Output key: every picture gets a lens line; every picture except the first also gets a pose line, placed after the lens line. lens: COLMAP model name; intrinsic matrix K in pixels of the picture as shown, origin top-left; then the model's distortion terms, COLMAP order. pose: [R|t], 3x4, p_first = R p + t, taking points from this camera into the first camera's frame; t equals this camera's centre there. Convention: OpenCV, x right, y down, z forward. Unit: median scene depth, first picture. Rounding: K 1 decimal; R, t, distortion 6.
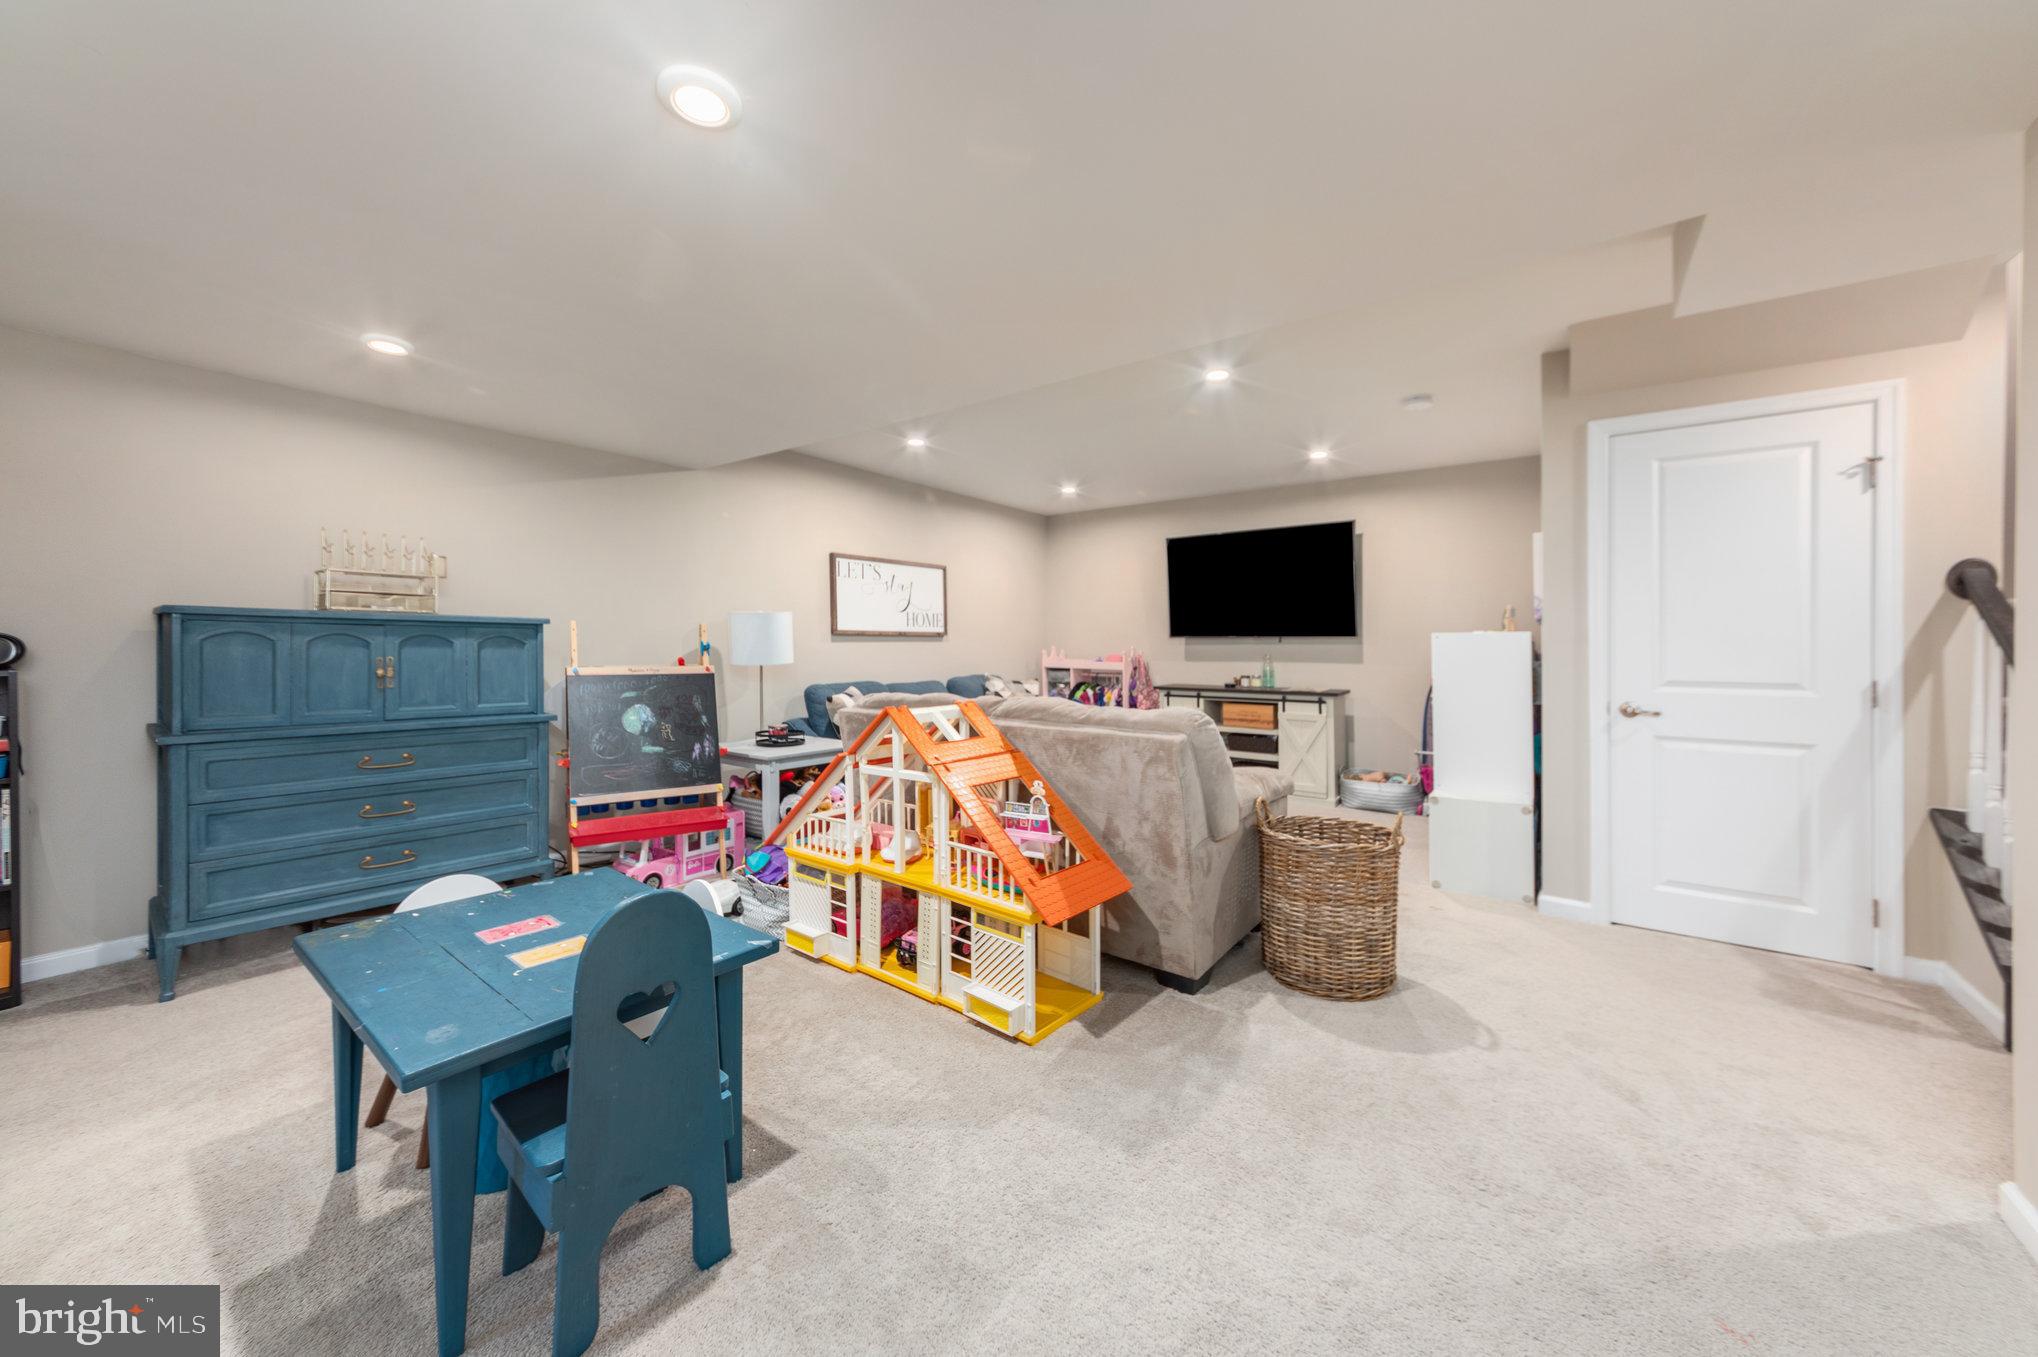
lens RADIAL K [[716.8, 0, 1029.3], [0, 716.8, 636.2], [0, 0, 1]] dist [-0.000003, -0.000020]
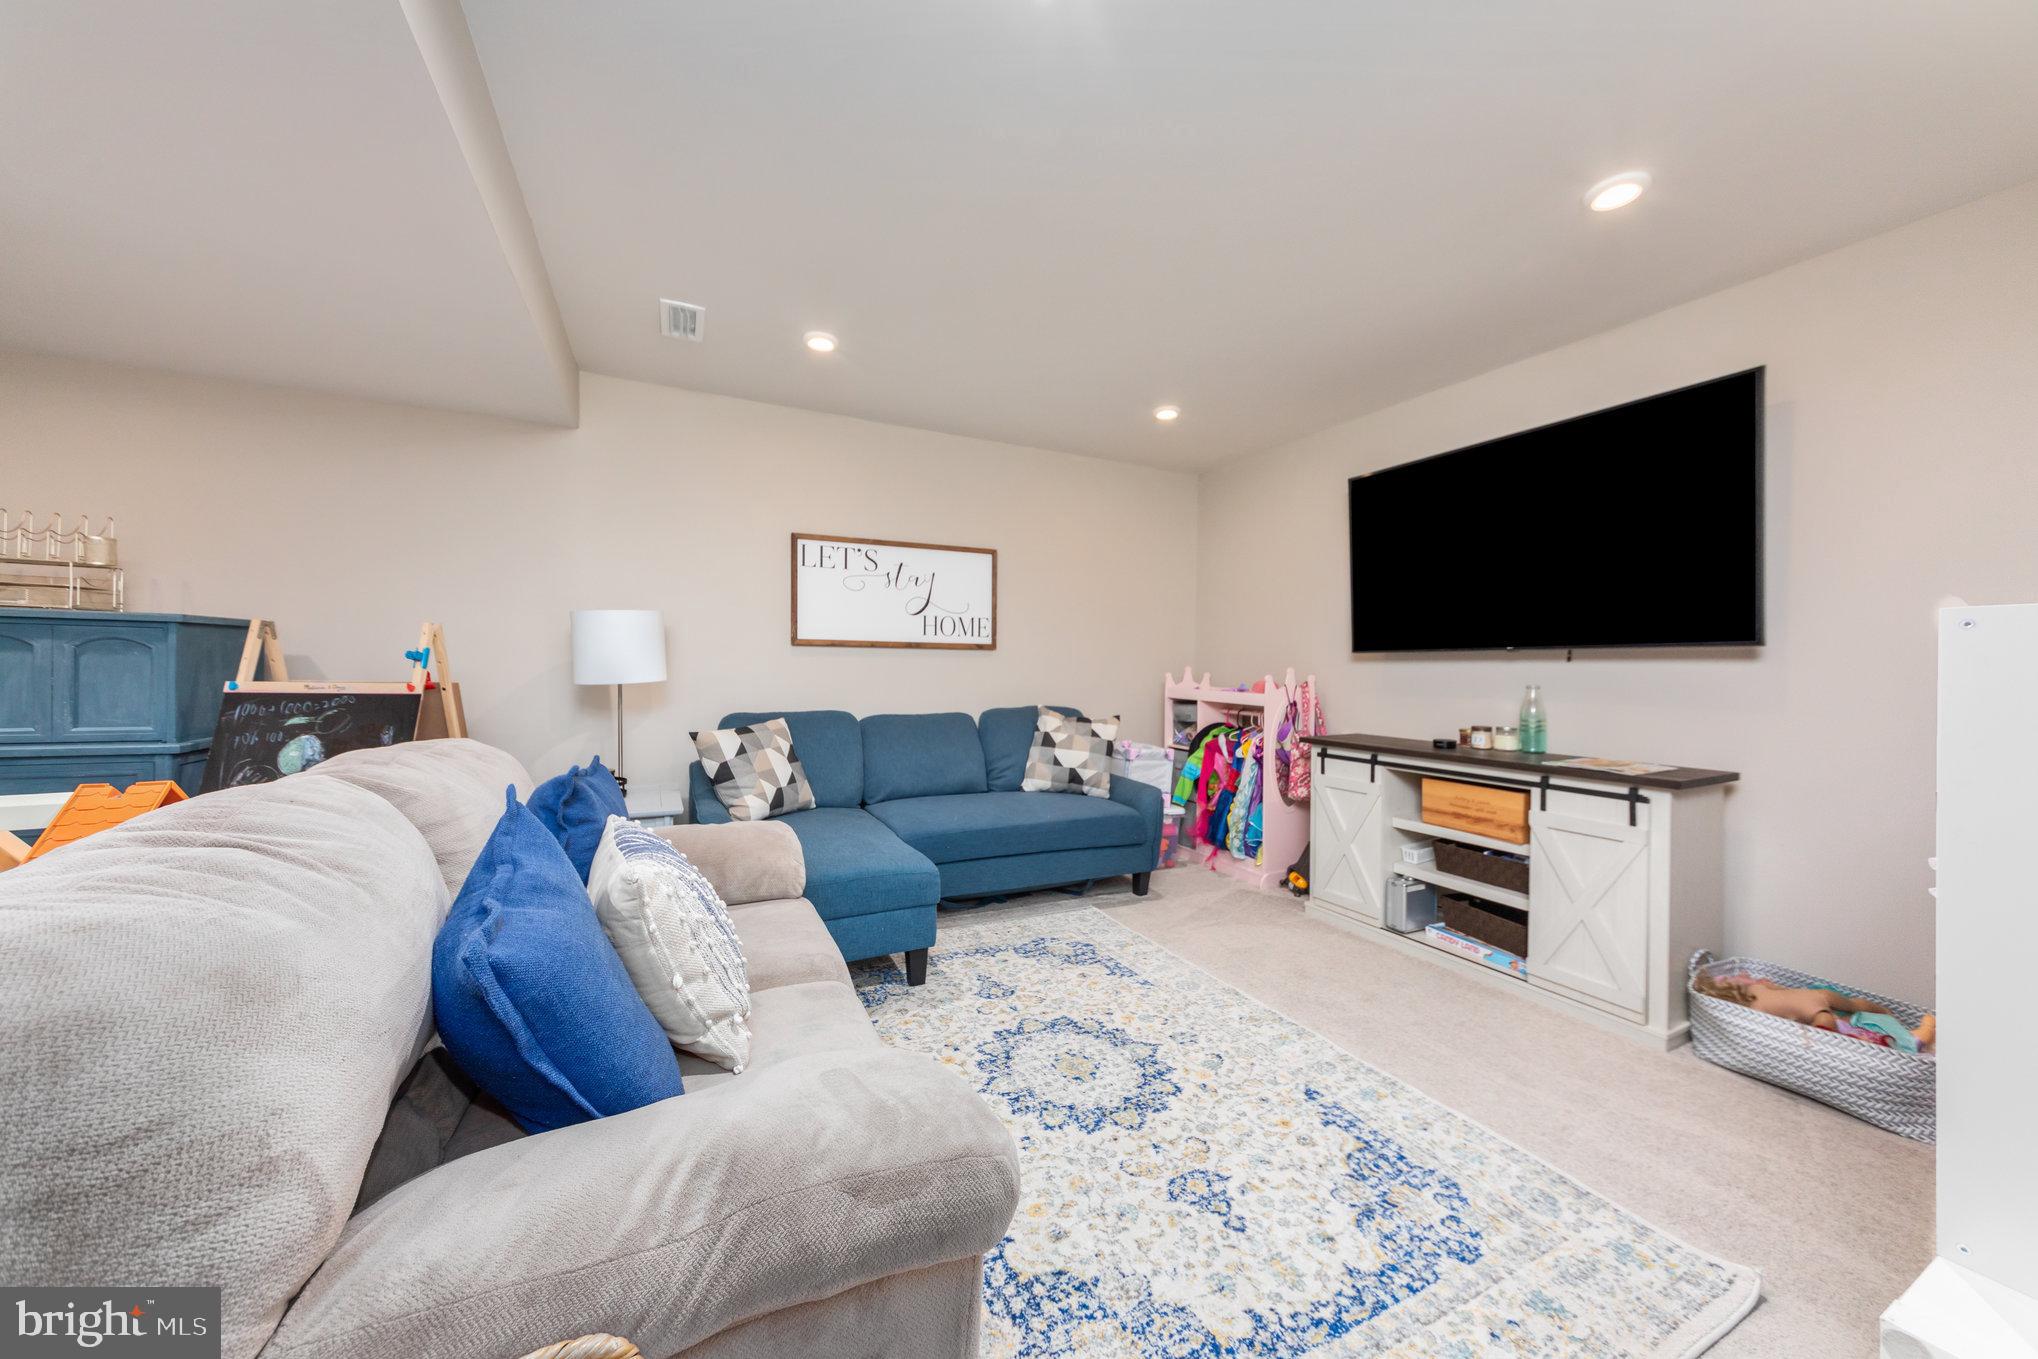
lens RADIAL K [[732.0, 0, 1019.0], [0, 732.0, 679.5], [0, 0, 1]] dist [0.000380, 0.000016]
pose [[0.892348, 0.018143, -0.450984, 0.260490], [-0.005767, 0.999569, 0.028801, 0.009431], [0.451312, -0.023100, 0.892067, 0.421795]]
